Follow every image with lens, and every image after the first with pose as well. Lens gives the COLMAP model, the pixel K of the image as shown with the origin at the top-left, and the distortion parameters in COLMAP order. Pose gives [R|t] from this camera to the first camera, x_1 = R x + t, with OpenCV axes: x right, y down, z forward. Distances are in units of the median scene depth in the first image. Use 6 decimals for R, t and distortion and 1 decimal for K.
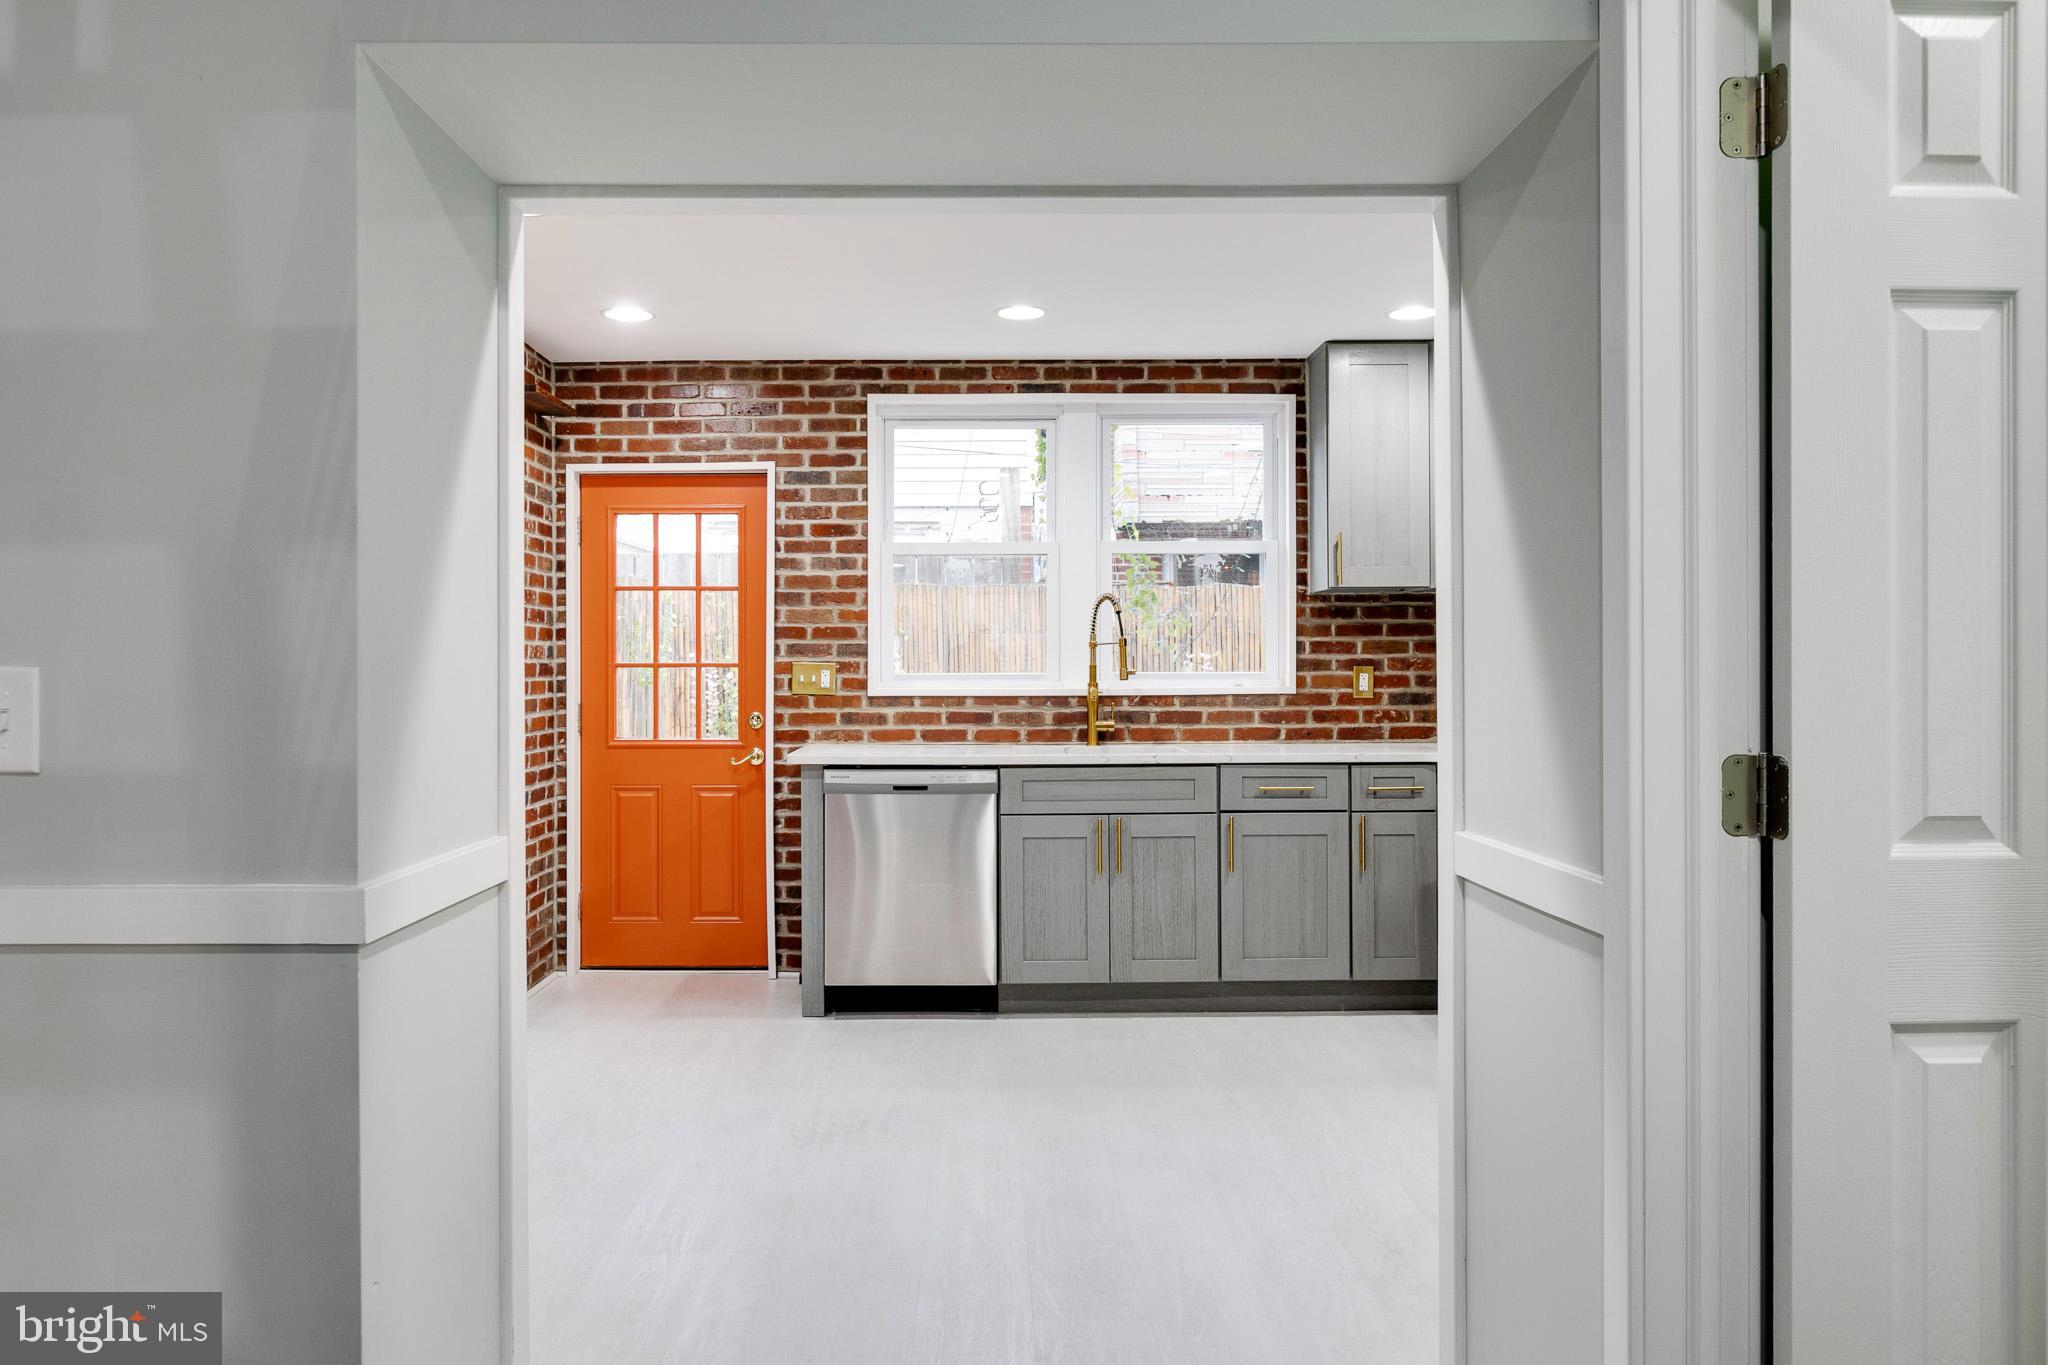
lens RADIAL K [[1401.8, 0, 998.4], [0, 1401.8, 662.9], [0, 0, 1]] dist [0.000384, -0.003419]
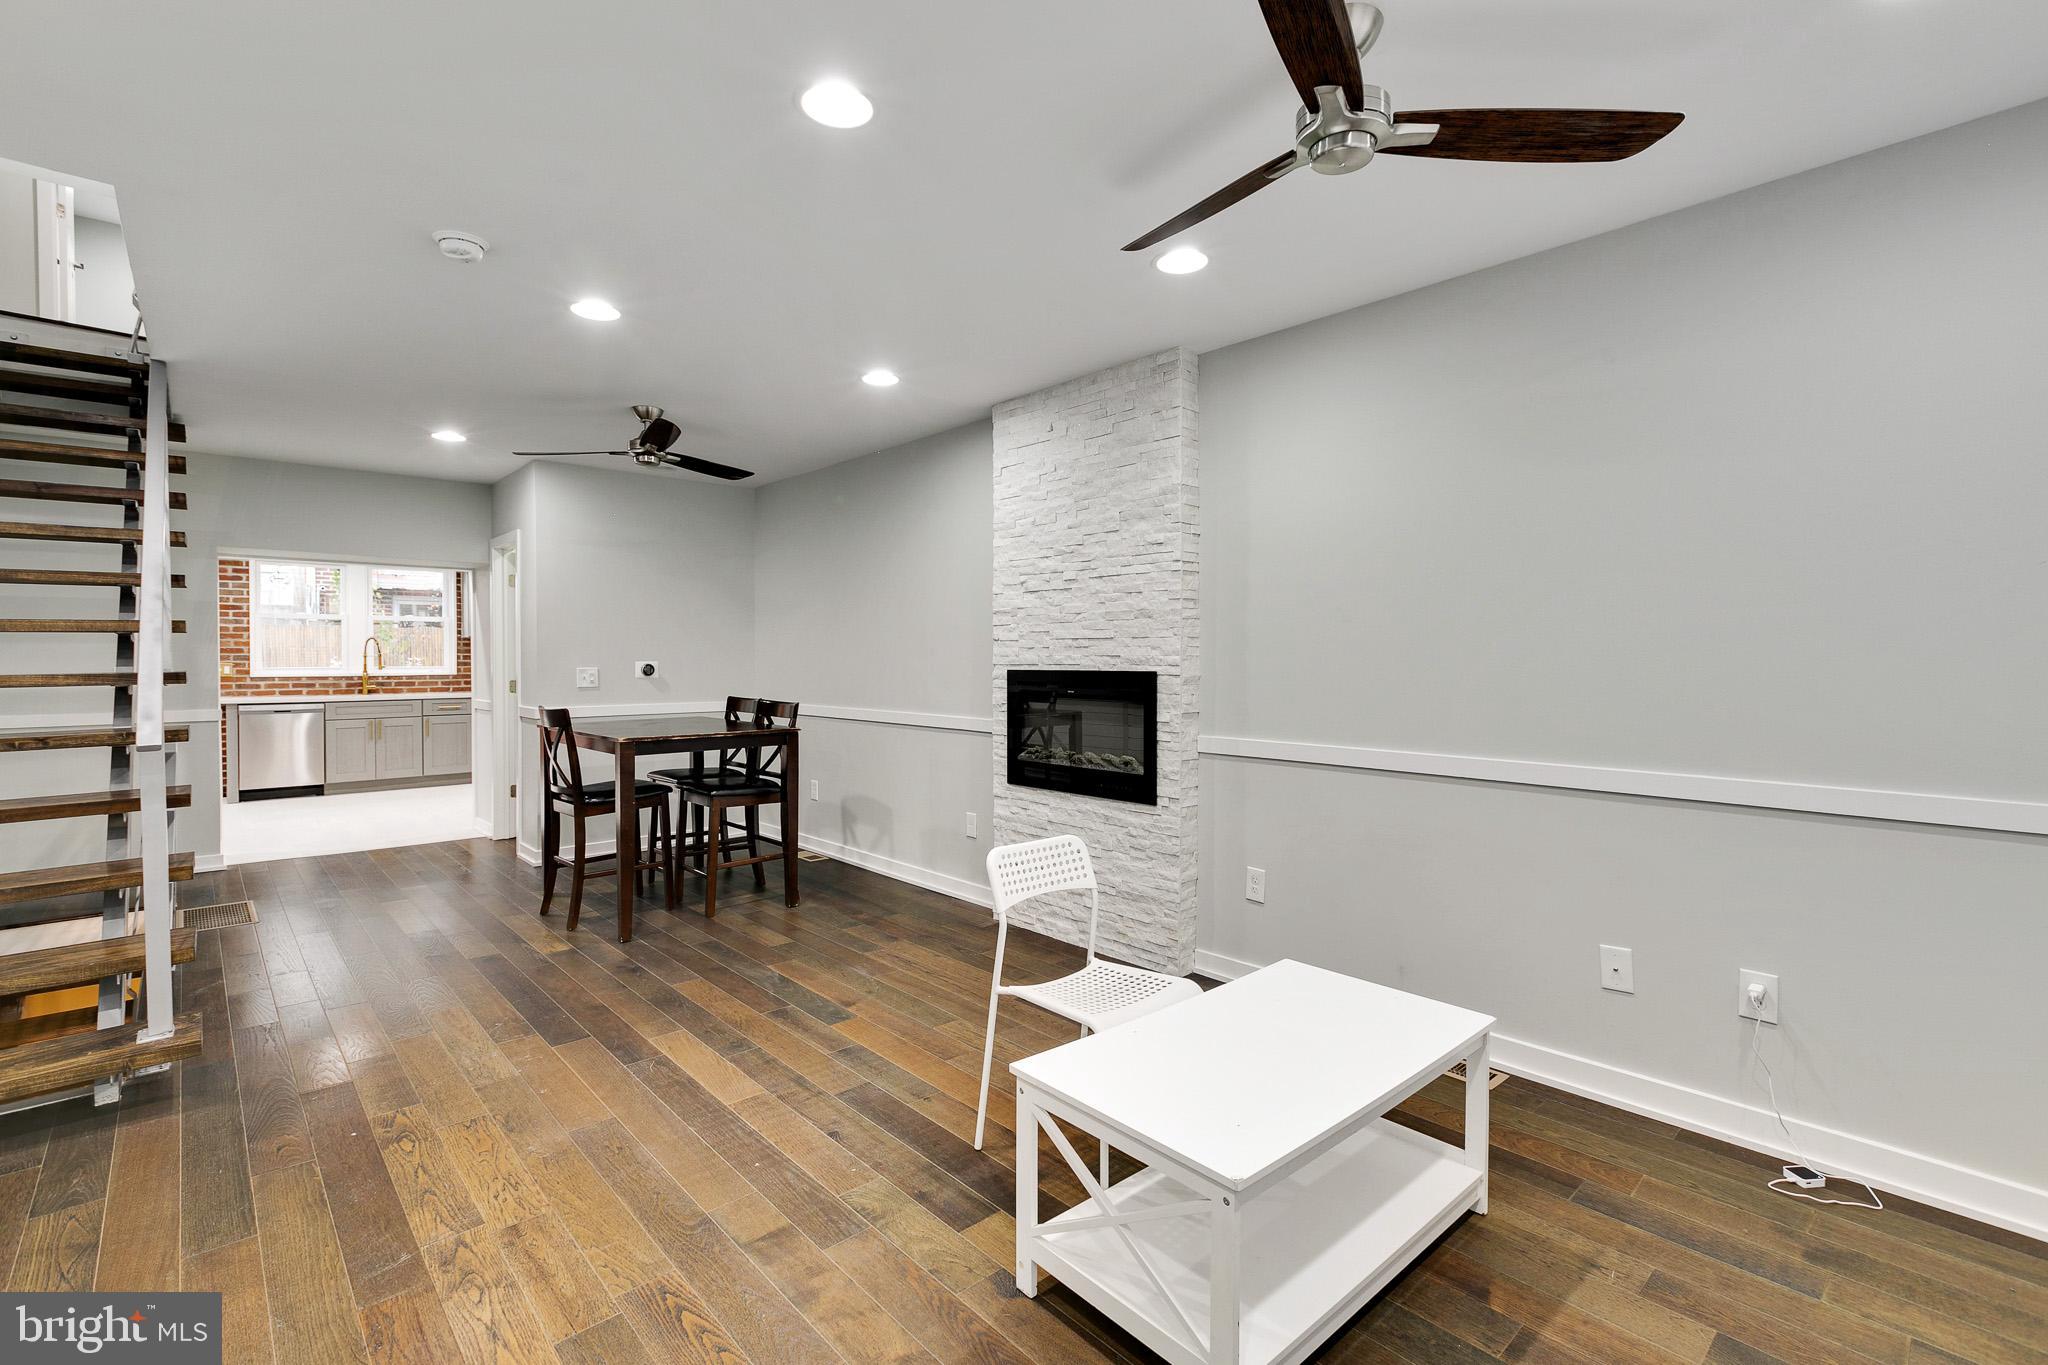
lens RADIAL K [[908.4, 0, 1023.3], [0, 908.4, 671.5], [0, 0, 1]] dist [-0.004461, 0.000560]
pose [[0.744349, -0.006898, 0.667755, -0.143188], [-0.003356, 0.999895, 0.014070, -0.012034], [-0.667782, -0.012714, 0.744248, -1.038166]]
